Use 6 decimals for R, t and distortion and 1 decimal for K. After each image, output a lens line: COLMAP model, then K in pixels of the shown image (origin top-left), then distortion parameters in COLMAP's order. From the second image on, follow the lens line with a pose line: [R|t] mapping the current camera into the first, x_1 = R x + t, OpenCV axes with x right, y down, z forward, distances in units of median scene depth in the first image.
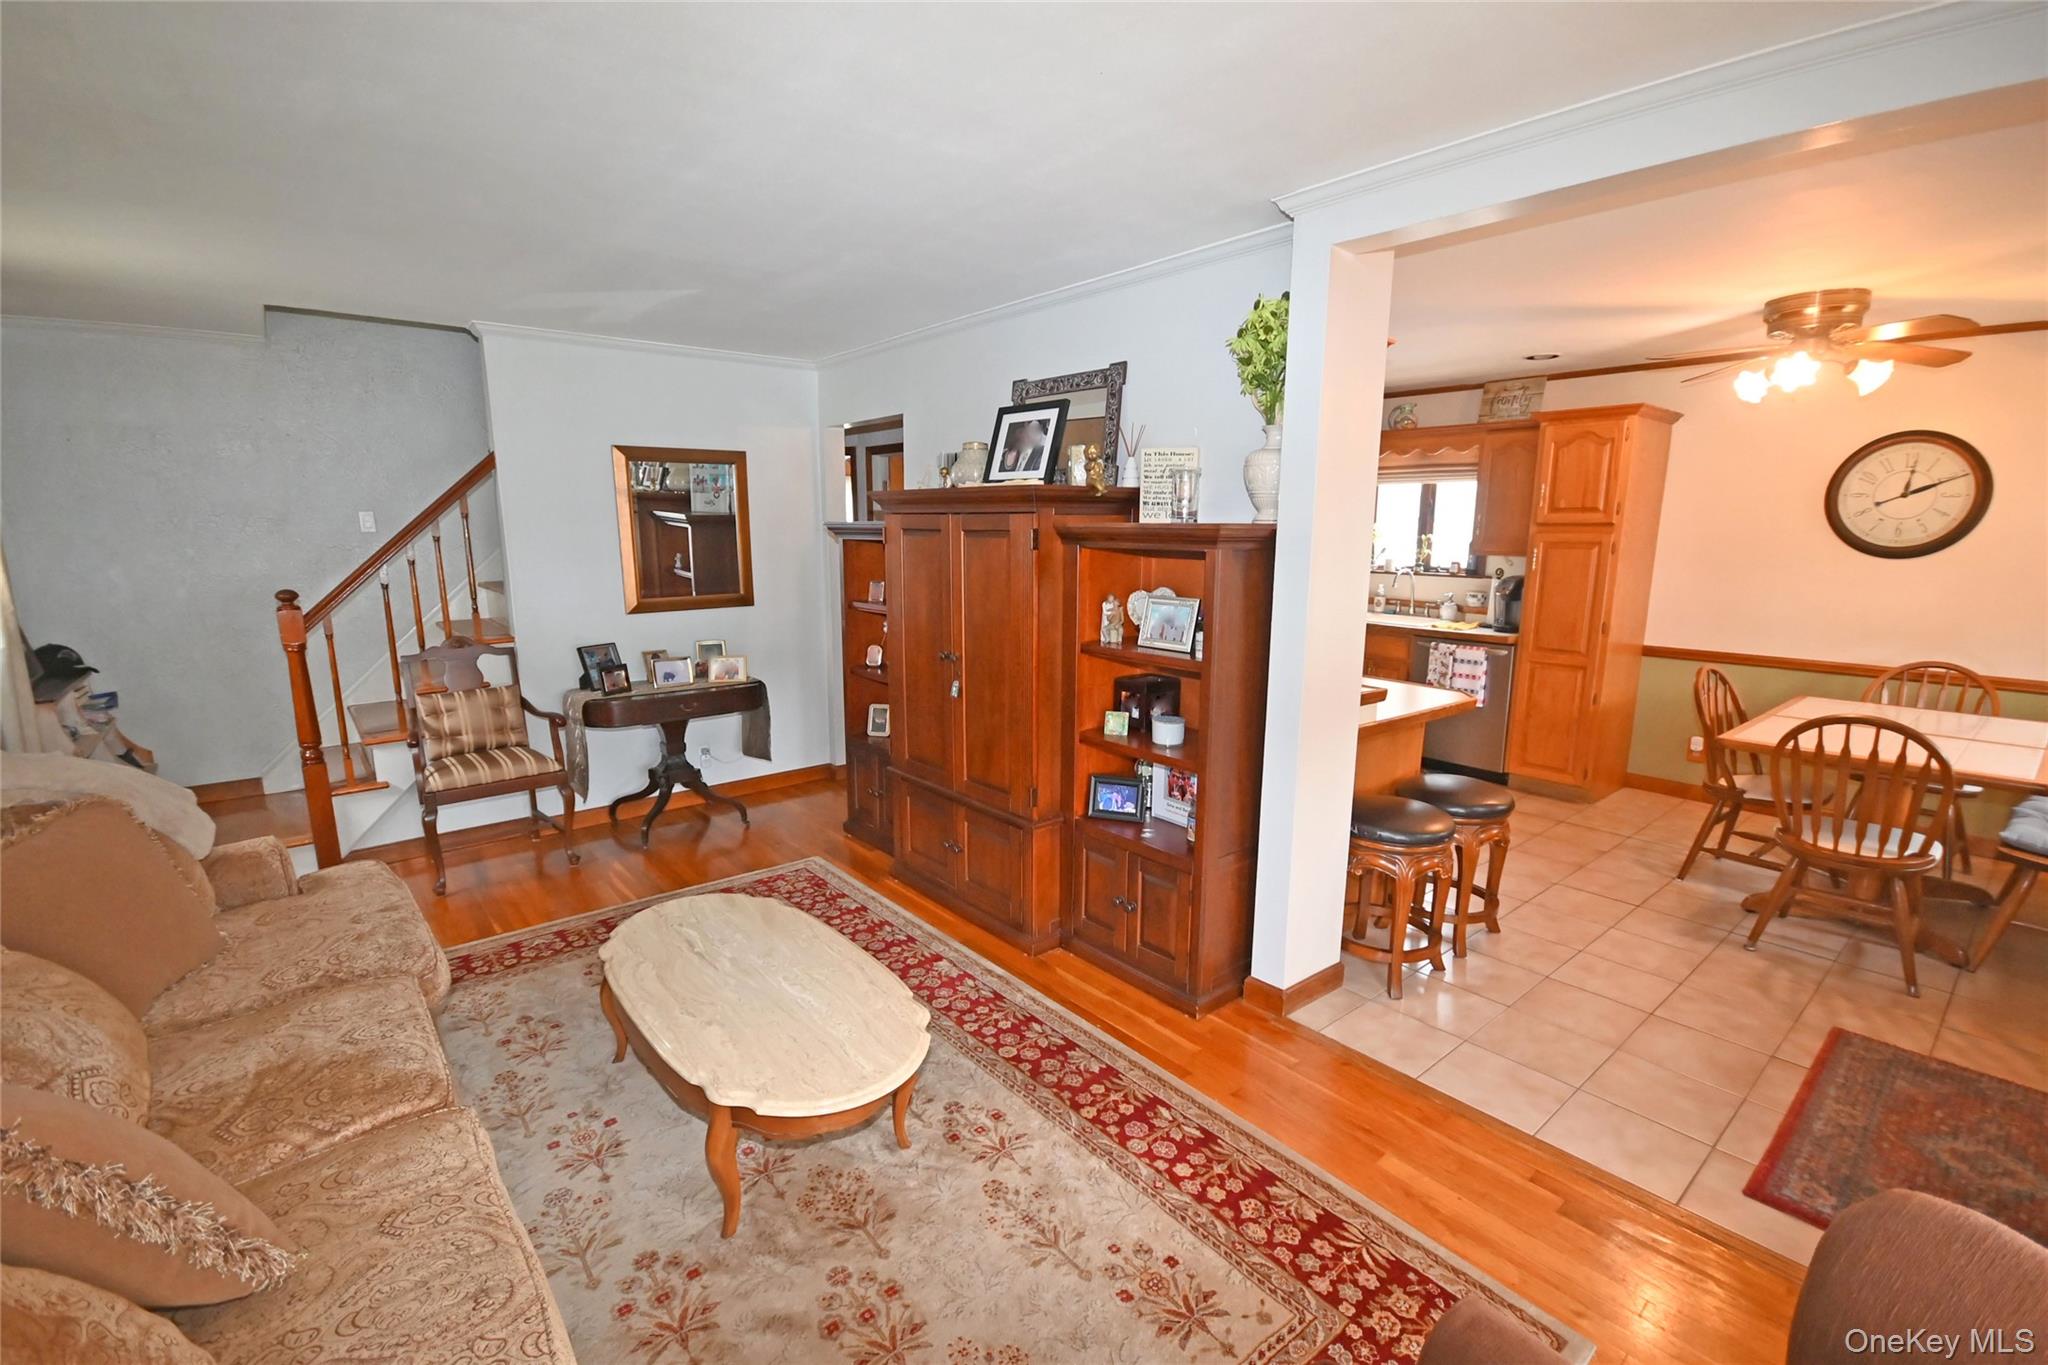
lens RADIAL K [[867.4, 0, 1015.0], [0, 867.4, 759.0], [0, 0, 1]] dist [0.000281, -0.000023]
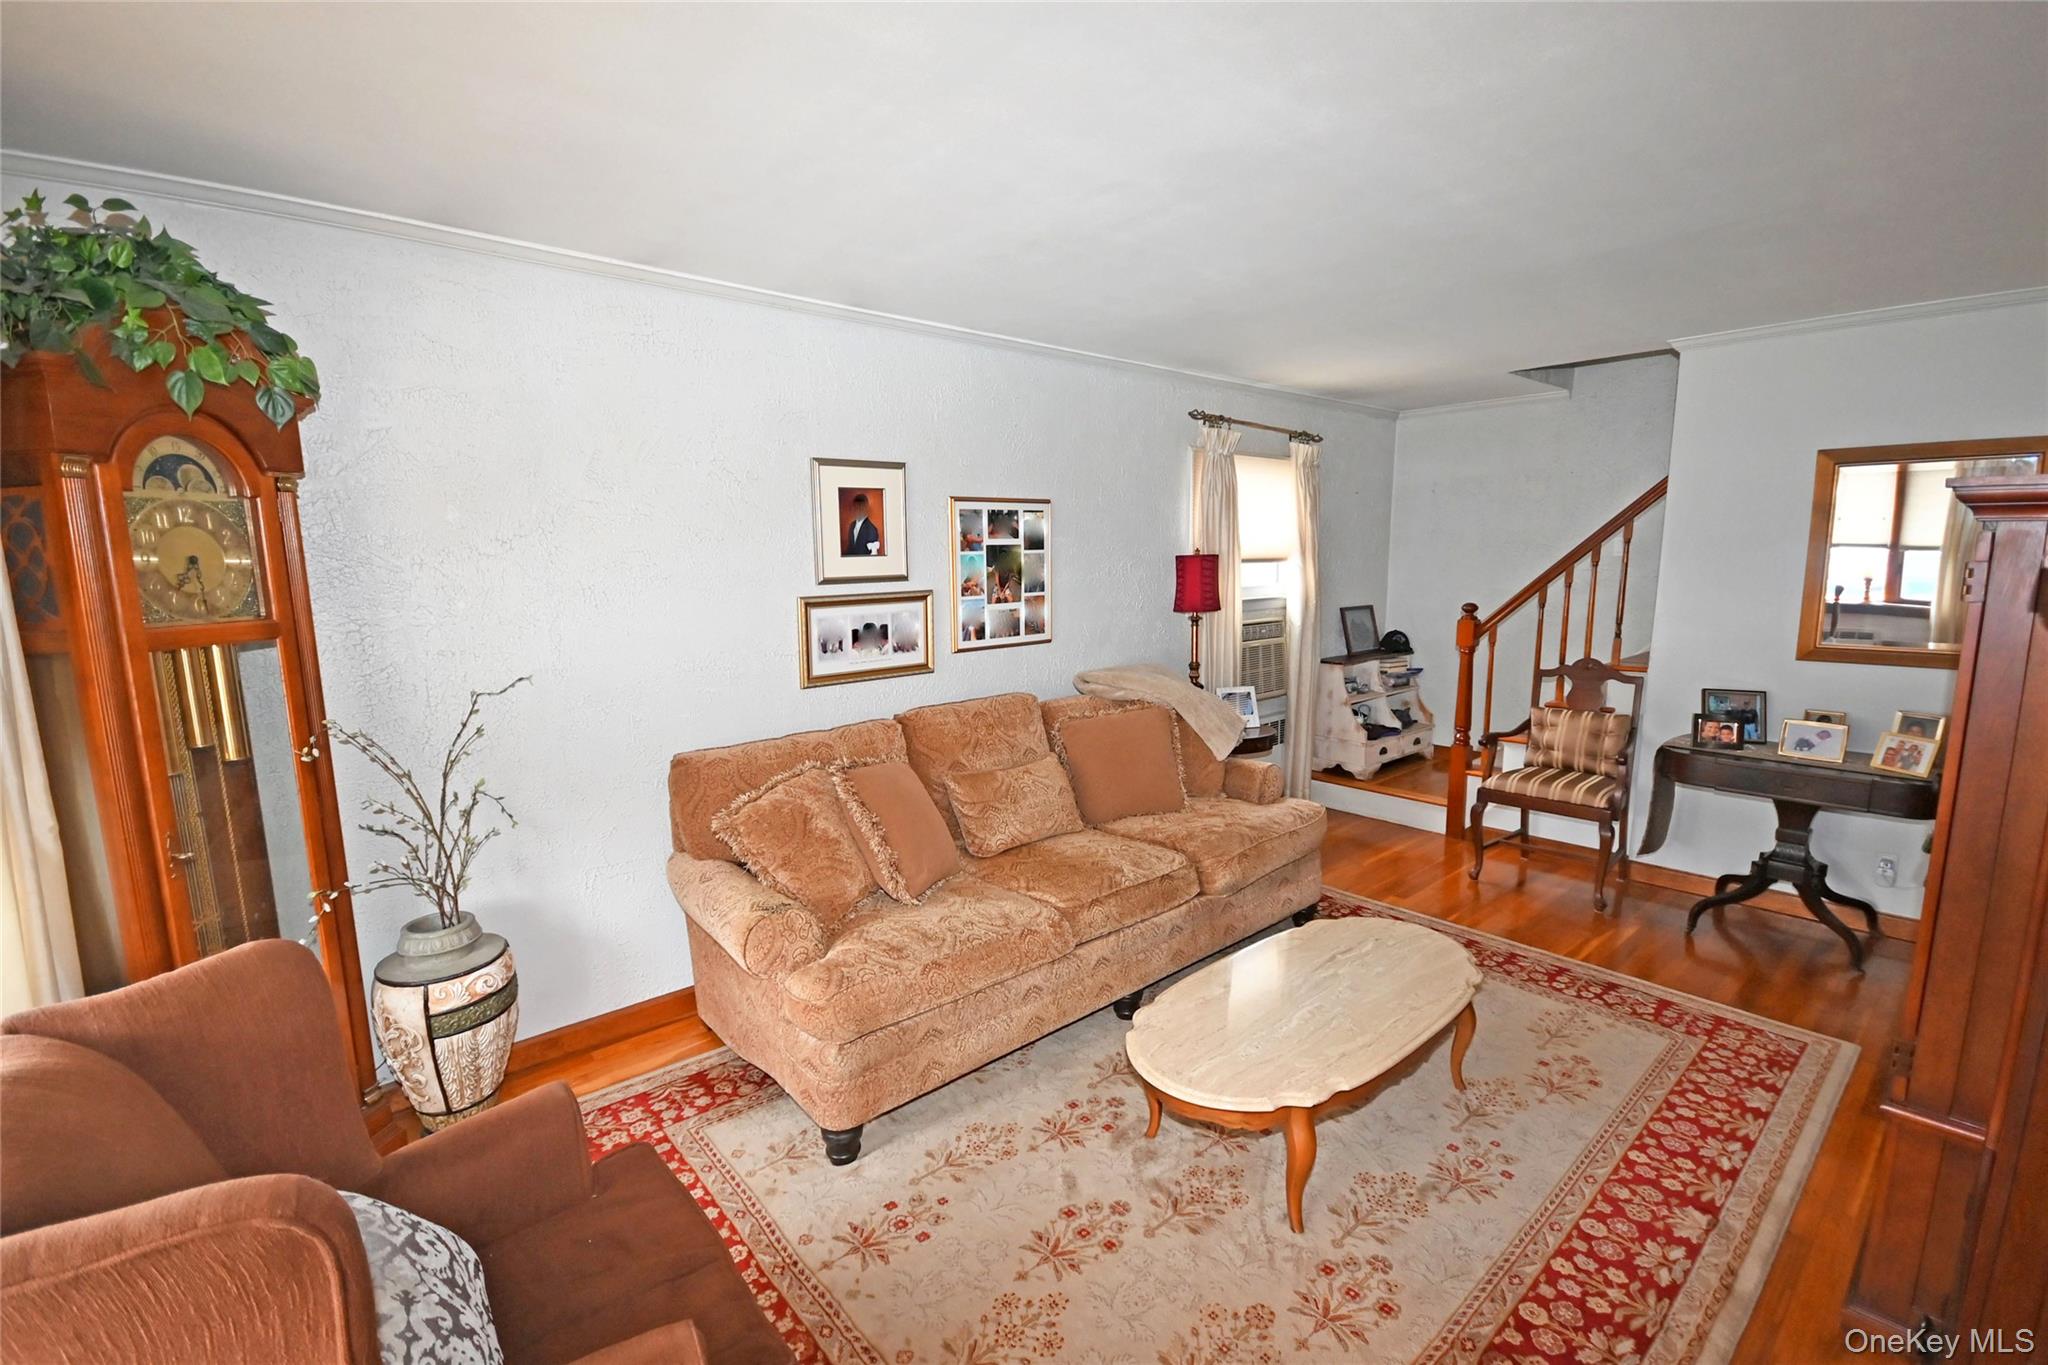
lens RADIAL K [[896.6, 0, 1032.6], [0, 896.6, 695.3], [0, 0, 1]] dist [0.002190, -0.013459]
pose [[0.036846, 0.154725, -0.987270, 0.518394], [-0.248943, 0.958217, 0.140881, -0.113667], [0.967817, 0.240583, 0.073824, 0.390032]]
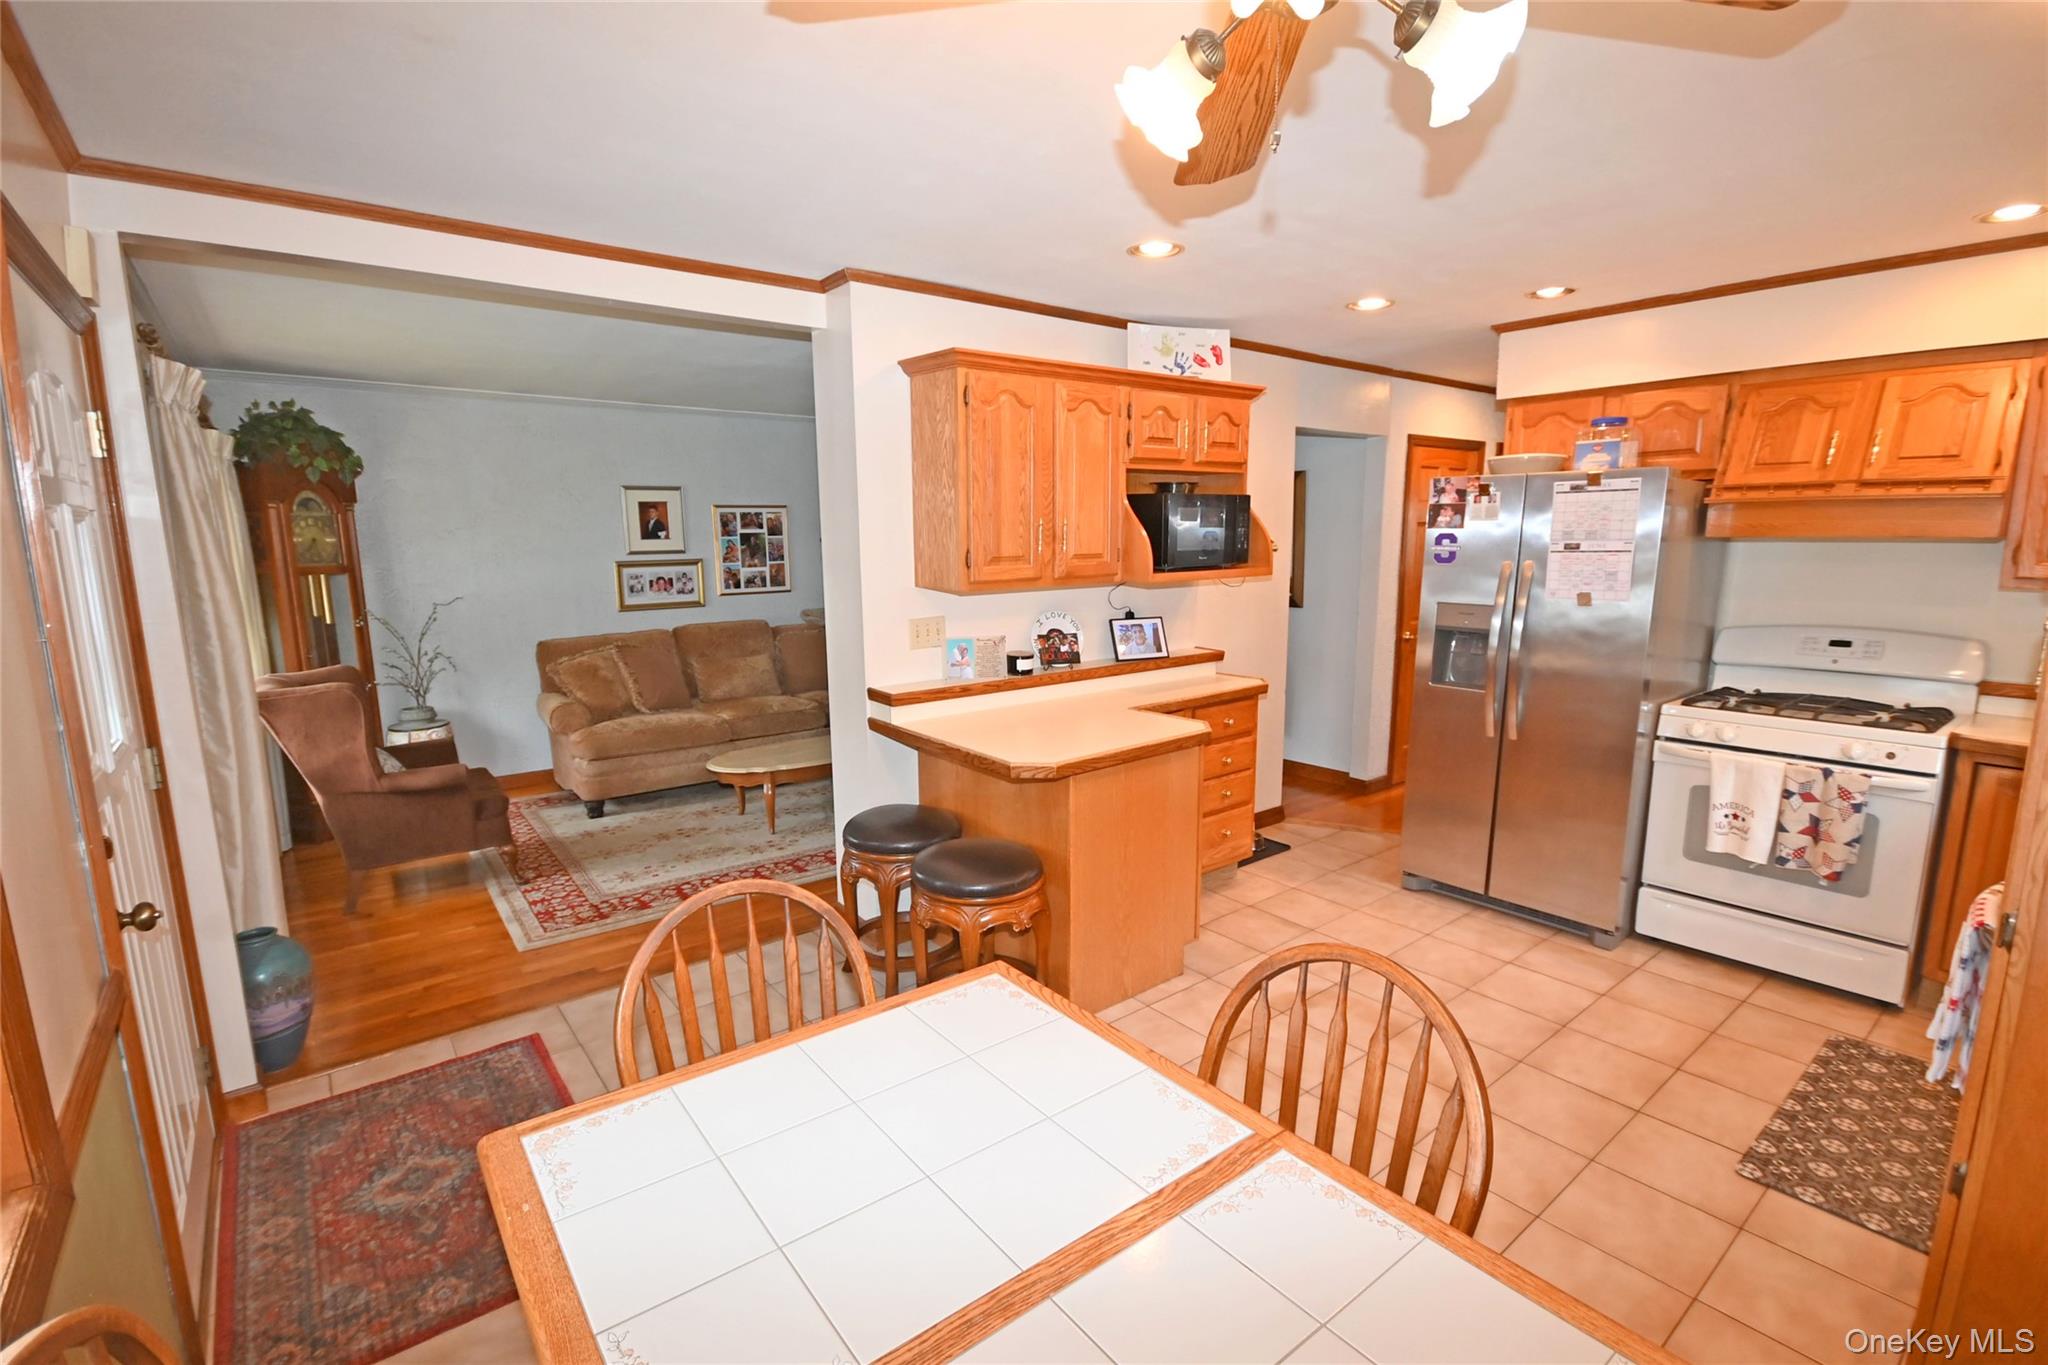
lens RADIAL K [[912.6, 0, 1017.2], [0, 912.6, 693.8], [0, 0, 1]] dist [0.002513, -0.007789]
pose [[-0.020261, 0.167300, -0.985698, 1.446899], [-0.251816, 0.953262, 0.166971, -0.286795], [0.967563, 0.251598, 0.022815, 1.056898]]
